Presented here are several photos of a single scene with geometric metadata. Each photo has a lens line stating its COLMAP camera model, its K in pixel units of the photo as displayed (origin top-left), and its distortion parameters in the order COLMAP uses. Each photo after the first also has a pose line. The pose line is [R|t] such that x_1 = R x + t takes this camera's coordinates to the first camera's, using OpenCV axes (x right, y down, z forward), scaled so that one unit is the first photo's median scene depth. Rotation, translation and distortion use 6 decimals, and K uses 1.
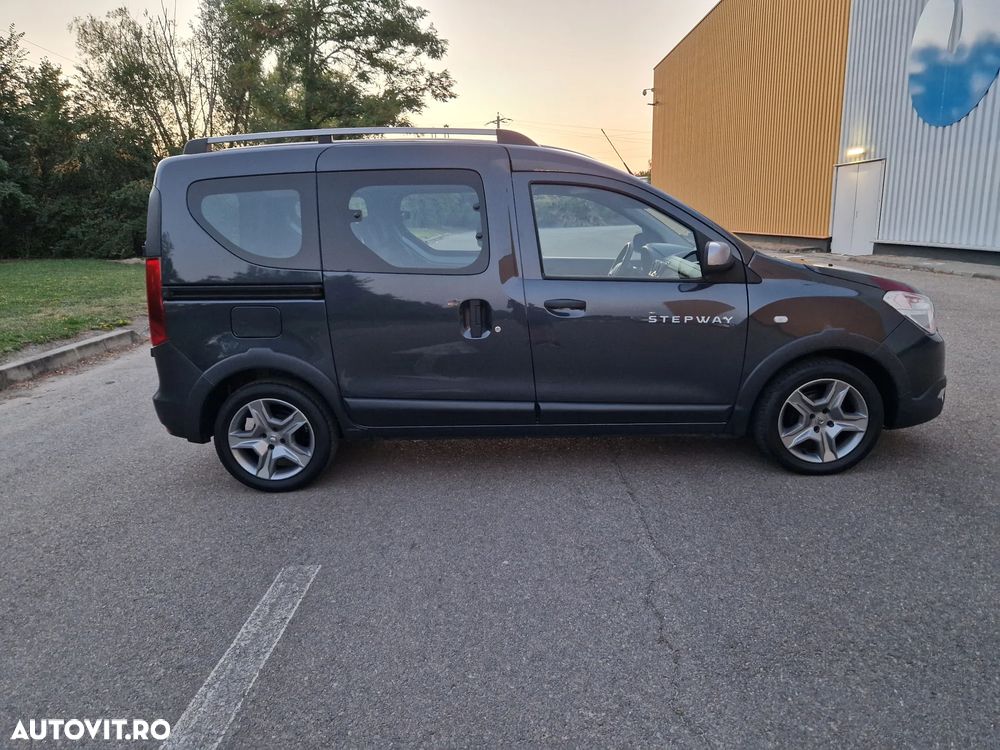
lens RADIAL K [[670.7, 0, 500.0], [0, 670.7, 375.0], [0, 0, 1]] dist [0.057342, -0.050211]
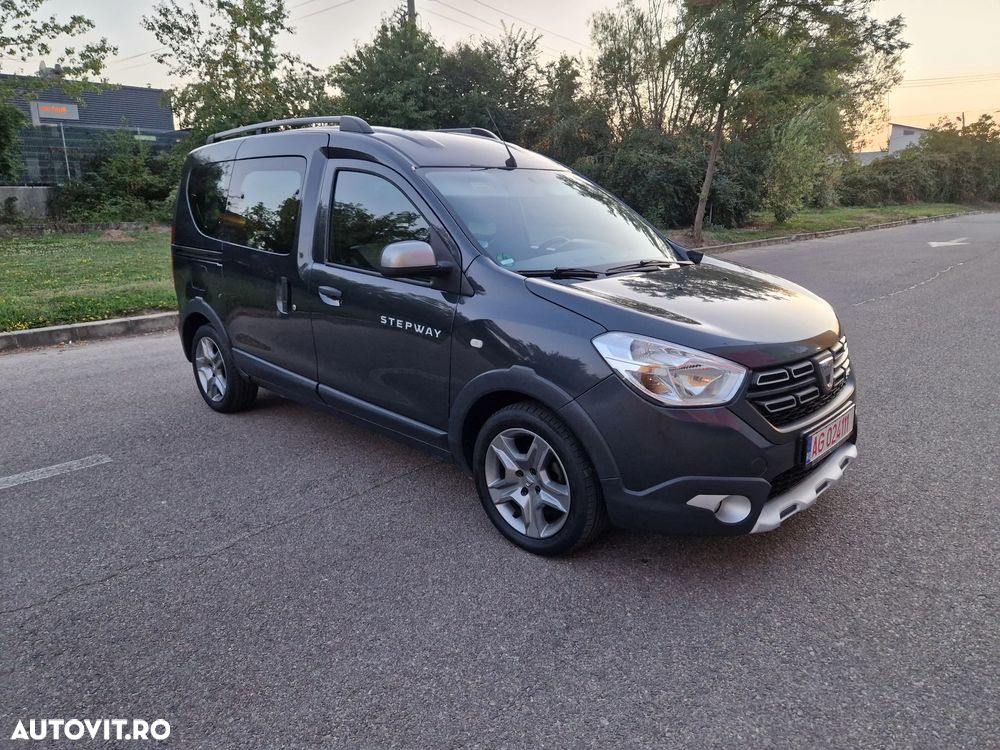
lens RADIAL K [[655.5, 0, 495.2], [0, 655.5, 373.5], [0, 0, 1]] dist [0.056232, -0.047639]
pose [[0.742464, 0.200503, -0.639176, 0.439541], [-0.171164, 0.979265, 0.108361, -0.063388], [0.647650, 0.028950, 0.761388, 0.191327]]
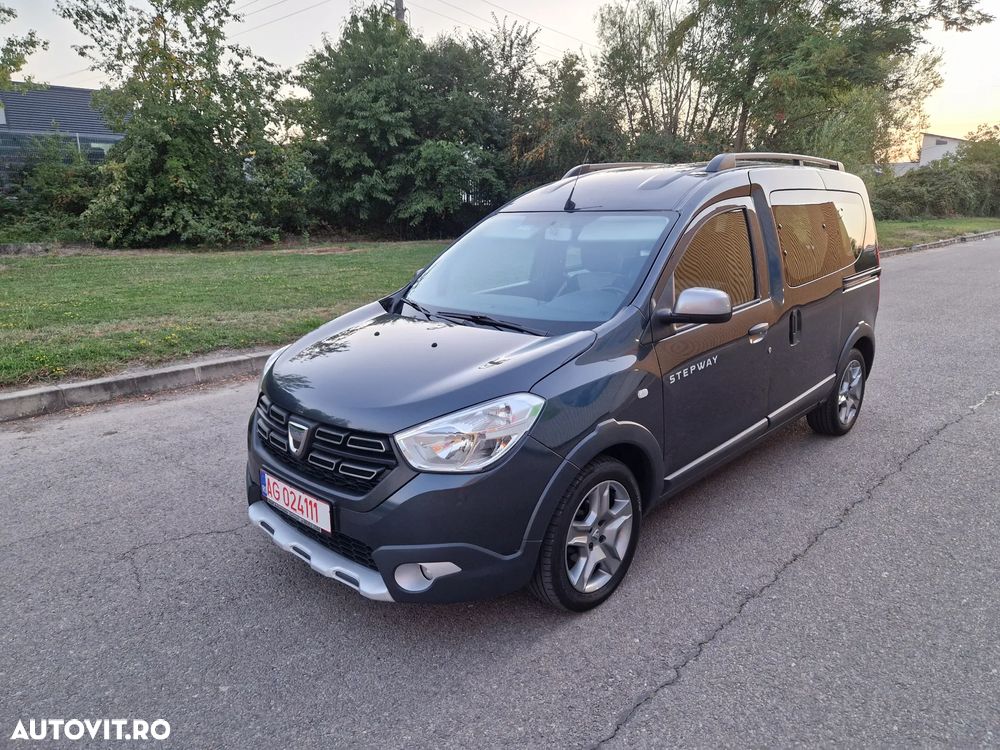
lens RADIAL K [[666.0, 0, 508.6], [0, 666.0, 375.3], [0, 0, 1]] dist [0.056352, -0.046027]
pose [[0.735992, 0.191617, -0.649306, 0.221946], [-0.173211, 0.980483, 0.093015, -0.188133], [0.654456, 0.044009, 0.754818, 0.668902]]
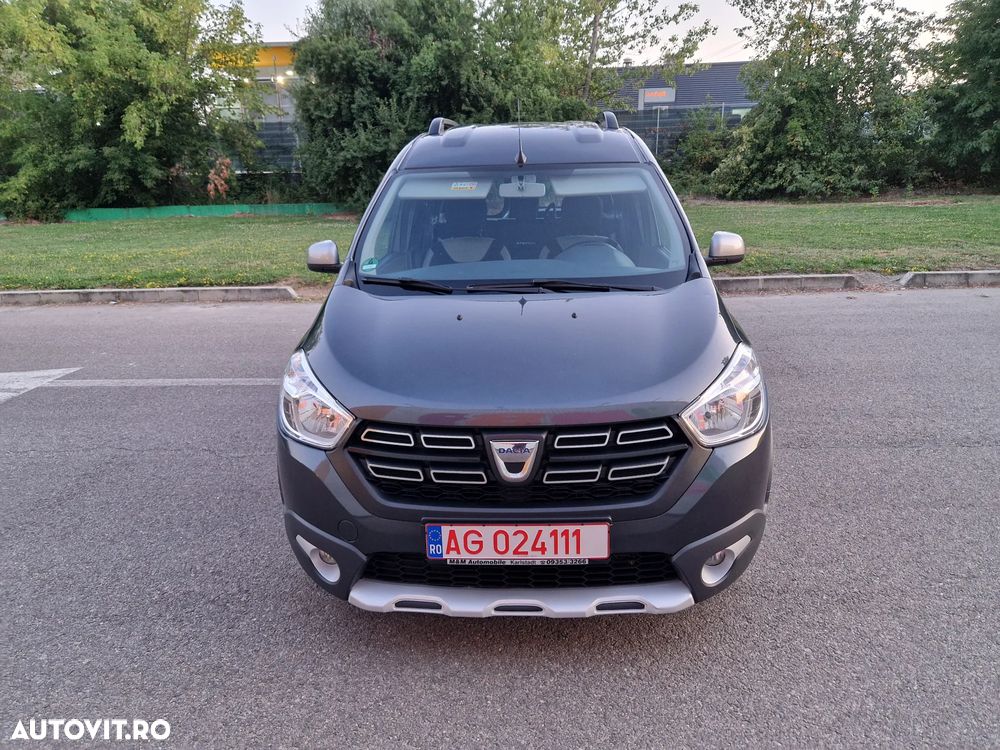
lens RADIAL K [[666.0, 0, 508.6], [0, 666.0, 375.3], [0, 0, 1]] dist [0.056352, -0.046027]
pose [[-0.006028, 0.318517, -0.947898, 0.589767], [-0.203725, 0.927644, 0.313007, -0.172914], [0.979010, 0.194998, 0.059298, 0.568938]]
